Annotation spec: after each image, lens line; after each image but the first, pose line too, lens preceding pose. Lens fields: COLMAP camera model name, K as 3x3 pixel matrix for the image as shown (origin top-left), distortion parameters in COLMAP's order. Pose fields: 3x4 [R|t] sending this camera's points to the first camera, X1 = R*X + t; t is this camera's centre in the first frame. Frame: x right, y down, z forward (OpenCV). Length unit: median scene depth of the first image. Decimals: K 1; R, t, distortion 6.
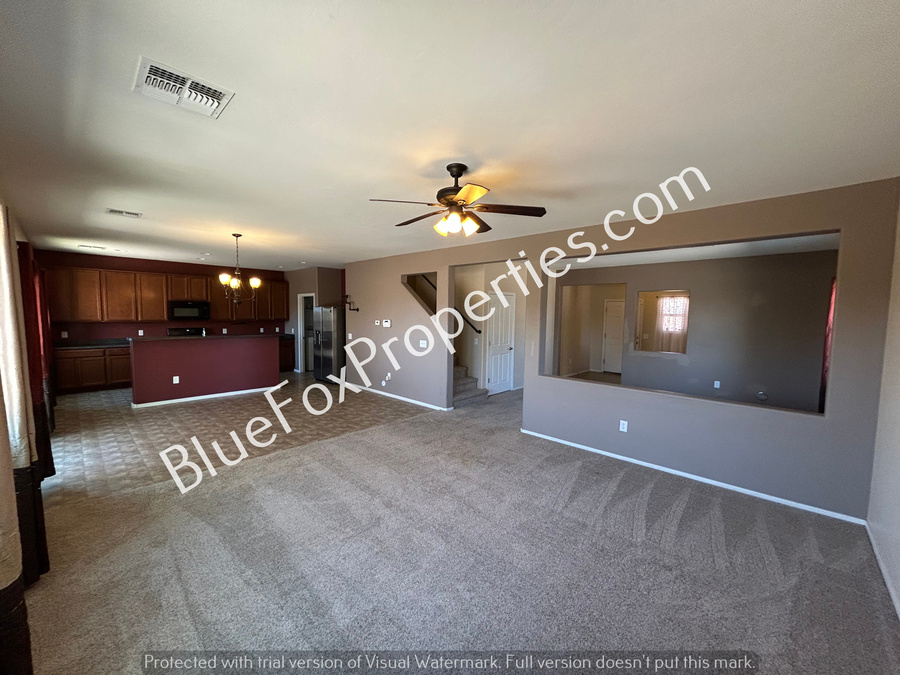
lens RADIAL K [[363.0, 0, 449.4], [0, 363.0, 337.3], [0, 0, 1]] dist [-0.000041, -0.000452]
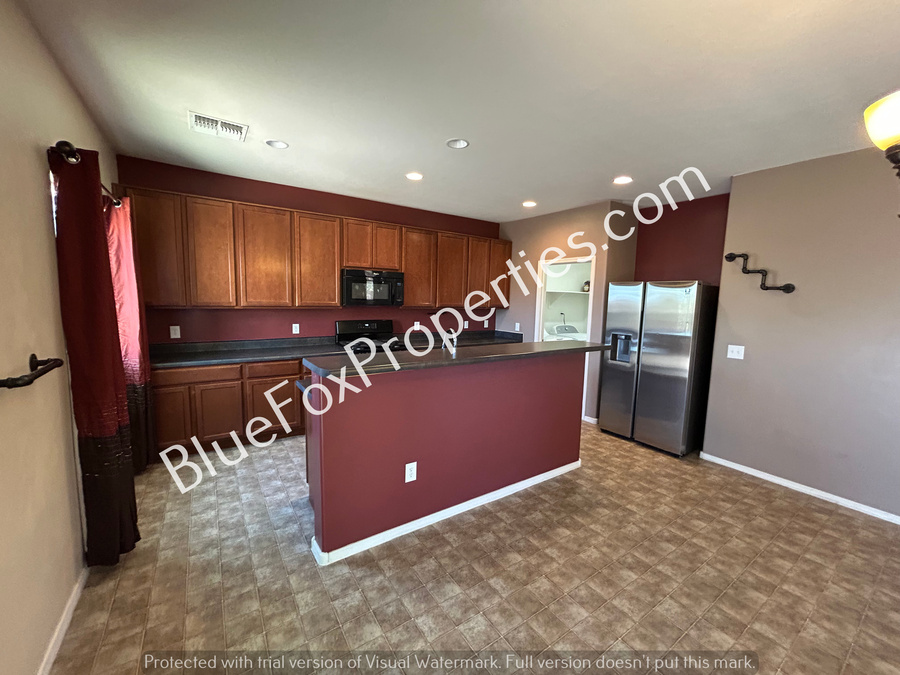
lens RADIAL K [[363.0, 0, 450.0], [0, 363.0, 338.6], [0, 0, 1]] dist [-0.000041, -0.000452]
pose [[0.975682, 0.035935, -0.216223, -0.530063], [-0.026551, 0.998582, 0.046150, -0.029905], [0.217575, -0.039287, 0.975253, 0.542235]]
